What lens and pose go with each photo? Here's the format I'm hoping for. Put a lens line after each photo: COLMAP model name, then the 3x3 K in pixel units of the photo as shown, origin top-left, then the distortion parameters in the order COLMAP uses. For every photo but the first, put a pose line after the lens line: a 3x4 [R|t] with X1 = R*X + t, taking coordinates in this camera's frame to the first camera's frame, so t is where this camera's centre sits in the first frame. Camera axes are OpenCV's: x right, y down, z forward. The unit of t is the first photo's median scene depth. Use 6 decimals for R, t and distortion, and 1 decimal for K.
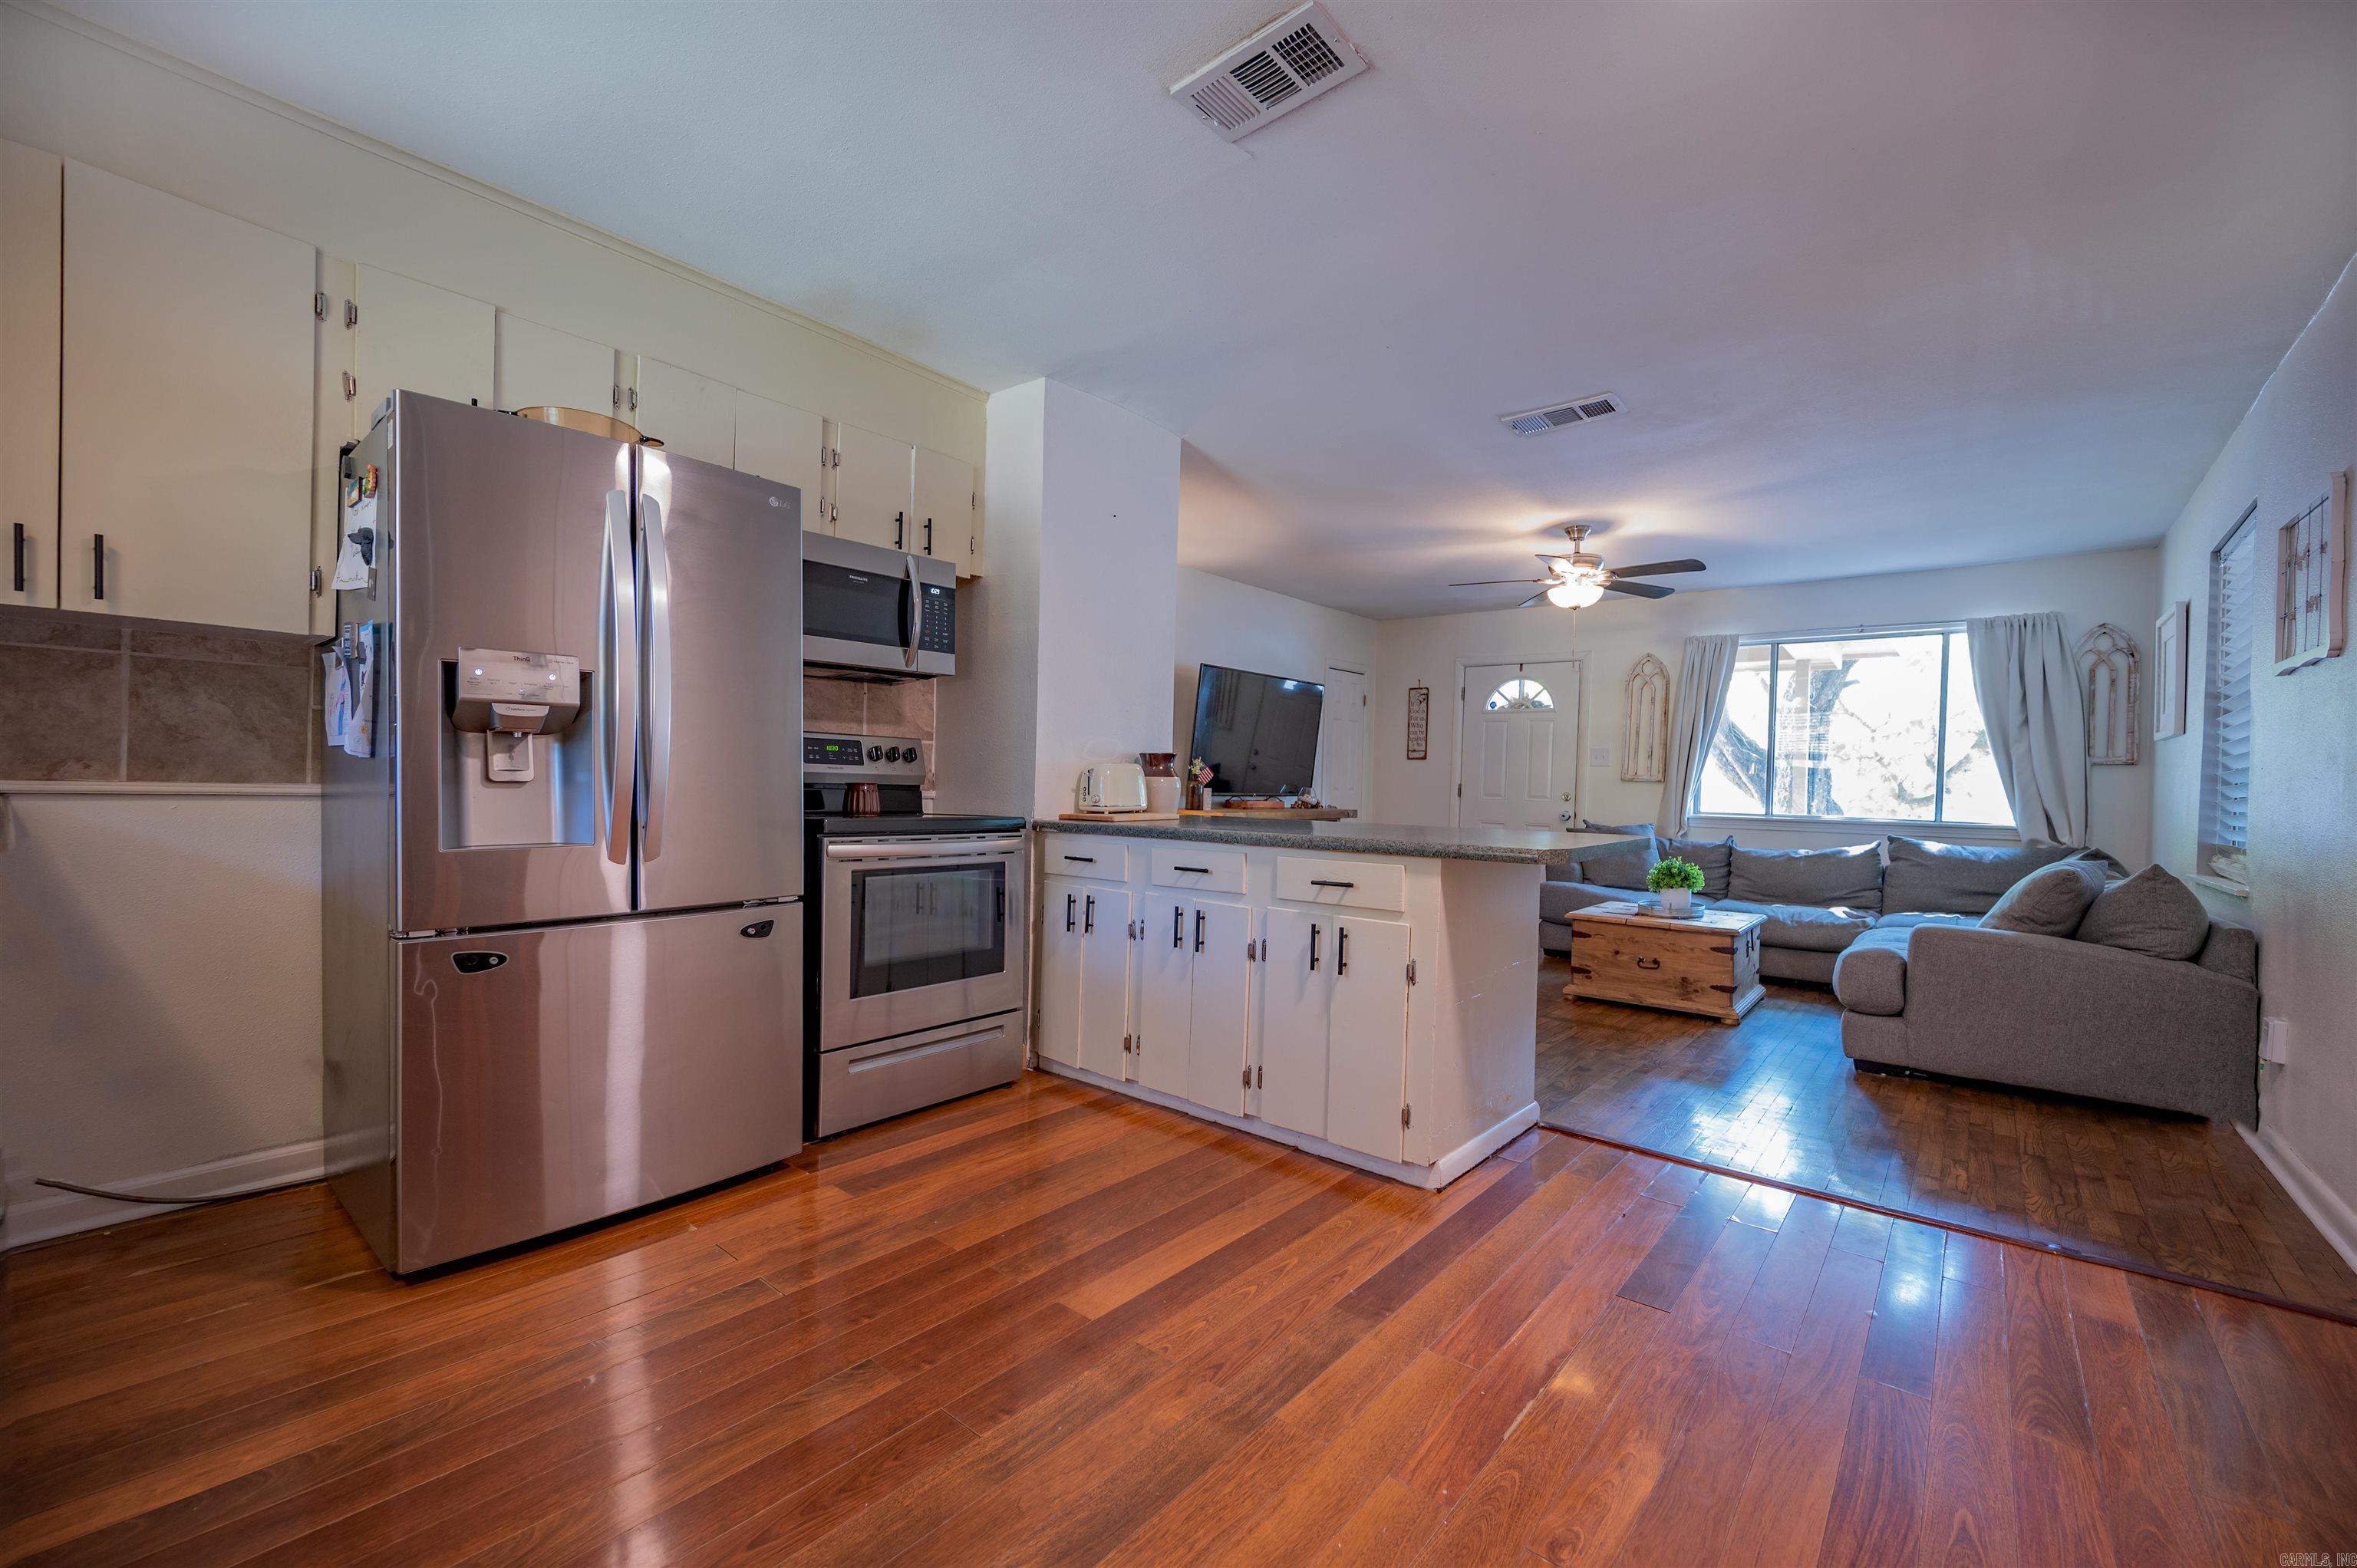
lens RADIAL K [[935.0, 0, 1196.7], [0, 935.0, 791.6], [0, 0, 1]] dist [-0.001476, -0.000772]
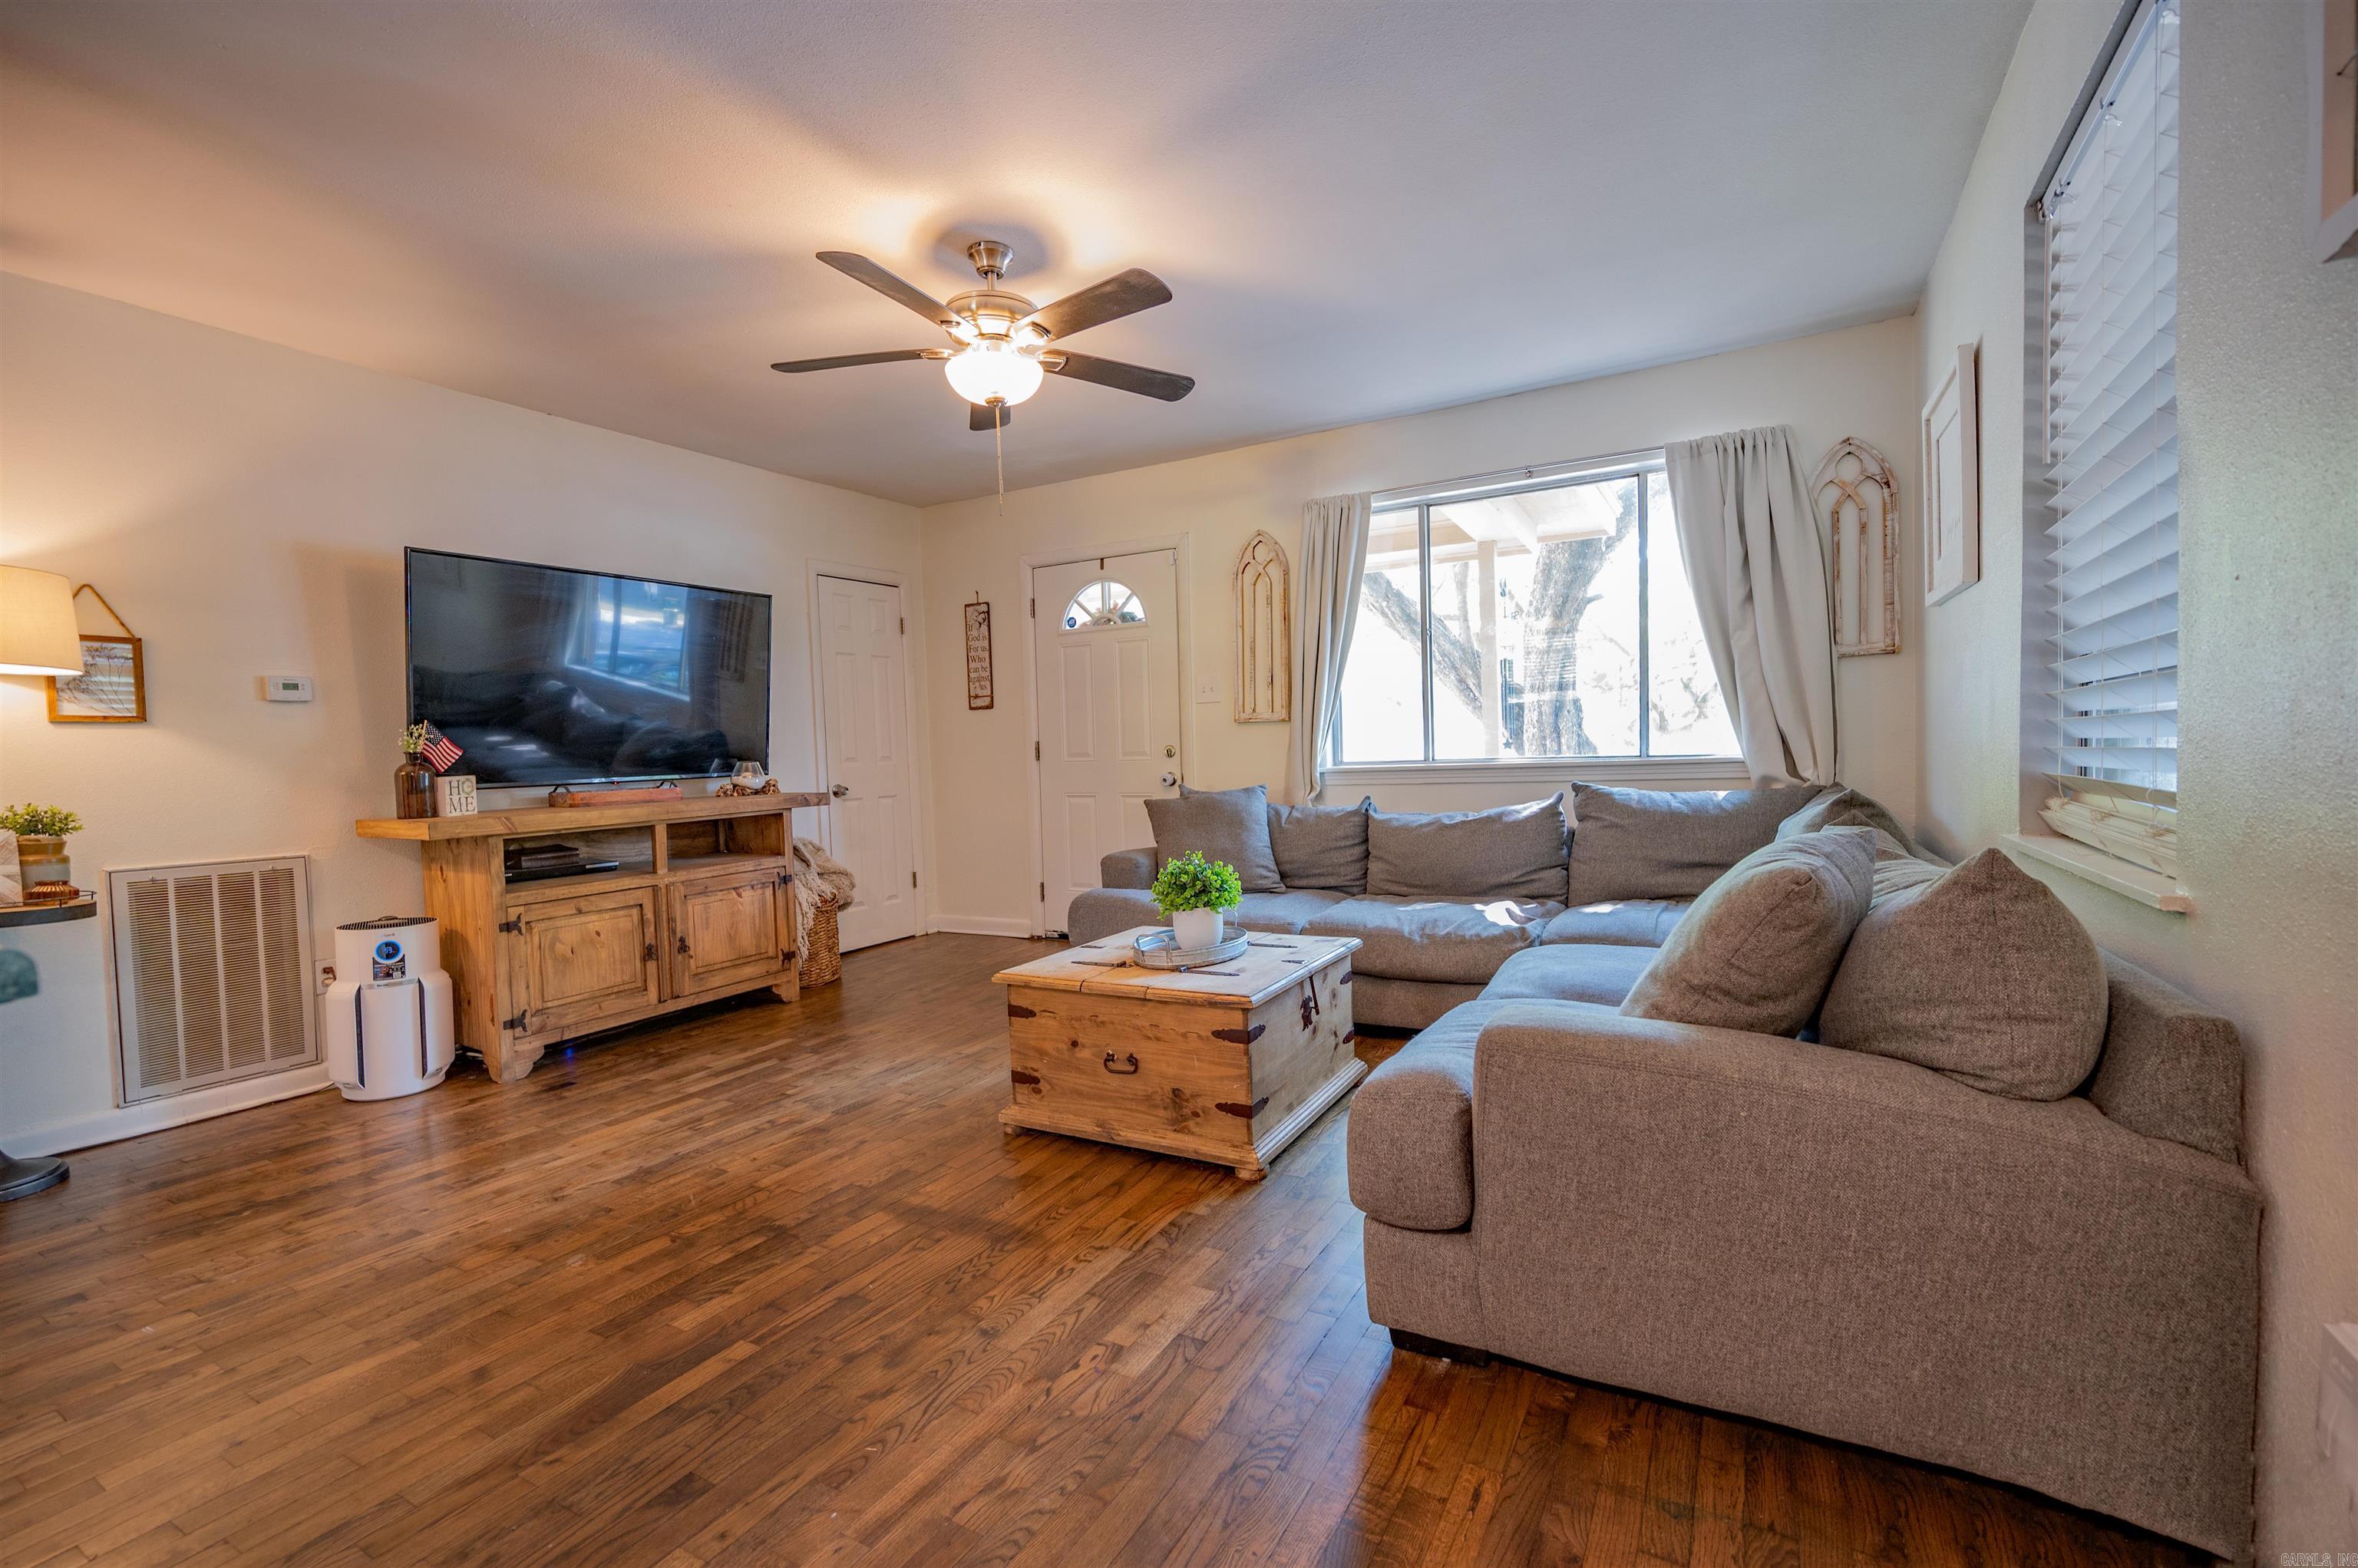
lens RADIAL K [[989.7, 0, 1191.3], [0, 989.7, 788.7], [0, 0, 1]] dist [0.003144, -0.001648]
pose [[0.981343, -0.066242, 0.180492, 0.433435], [0.060852, 0.997524, 0.035245, 0.012754], [-0.182380, -0.023604, 0.982945, 0.451610]]
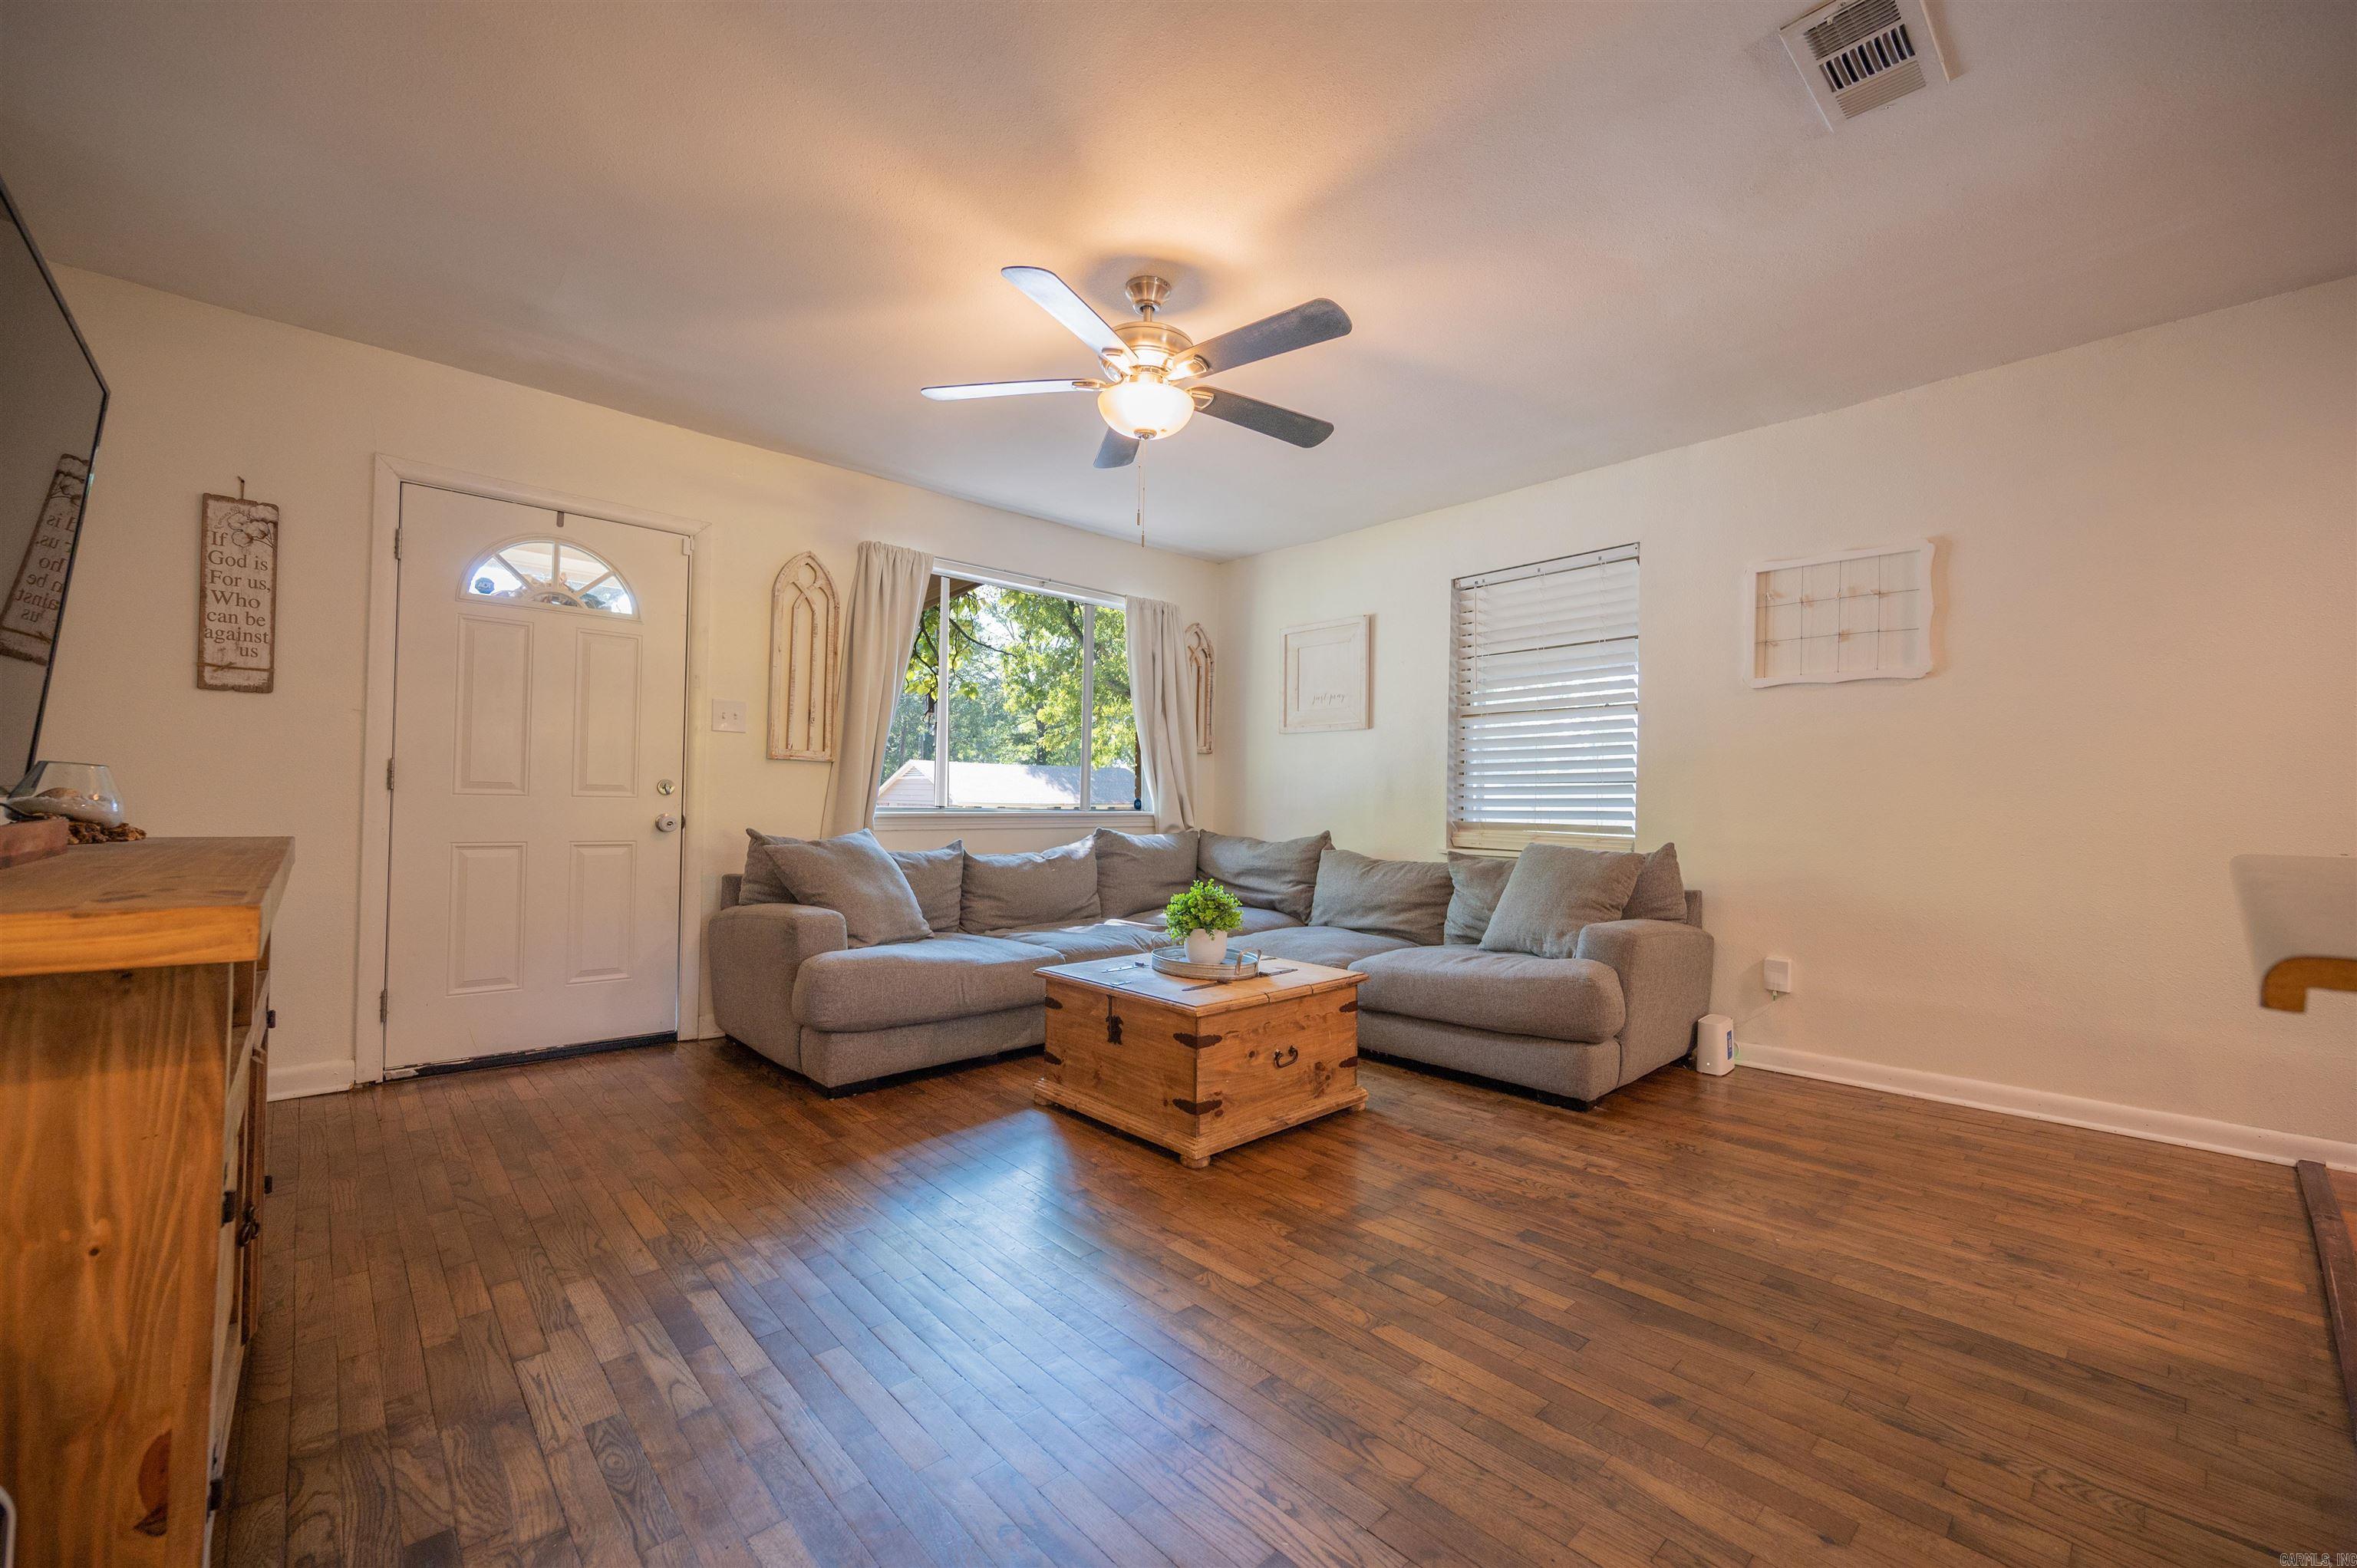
lens RADIAL K [[935.0, 0, 1174.7], [0, 935.0, 795.8], [0, 0, 1]] dist [-0.001476, -0.000772]
pose [[0.143336, -0.018664, 0.989498, -0.136317], [-0.002540, 0.999812, 0.019226, -0.000816], [-0.989671, -0.005269, 0.143261, 0.988739]]
